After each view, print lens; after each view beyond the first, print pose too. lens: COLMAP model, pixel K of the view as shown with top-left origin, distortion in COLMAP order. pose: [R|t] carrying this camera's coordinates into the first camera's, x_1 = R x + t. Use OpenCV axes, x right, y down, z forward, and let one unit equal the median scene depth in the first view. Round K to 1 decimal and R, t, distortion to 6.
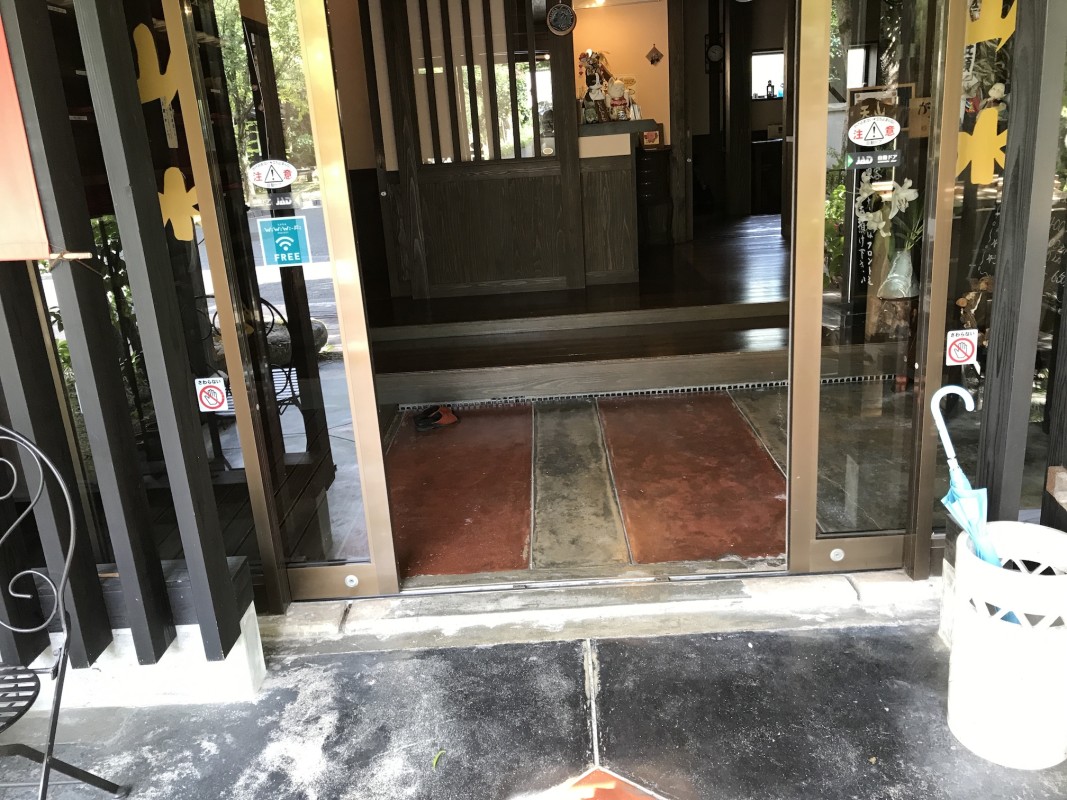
lens RADIAL K [[887.5, 0, 534.3], [0, 887.5, 402.2], [0, 0, 1]] dist [0.014715, -0.028764]
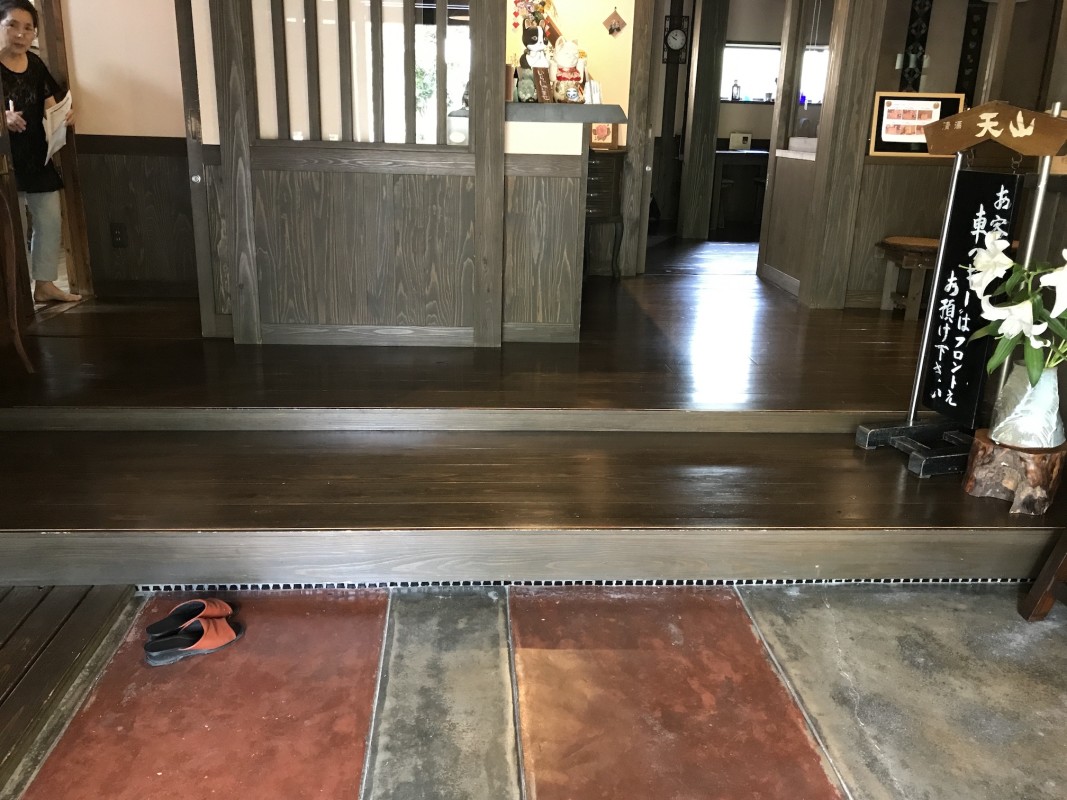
lens RADIAL K [[887.5, 0, 533.7], [0, 887.5, 398.1], [0, 0, 1]] dist [0.014715, -0.028764]
pose [[0.992140, 0.068315, 0.104835, 0.015348], [-0.069059, 0.997606, 0.003485, -0.096187], [-0.104346, -0.010698, 0.994484, 0.337338]]
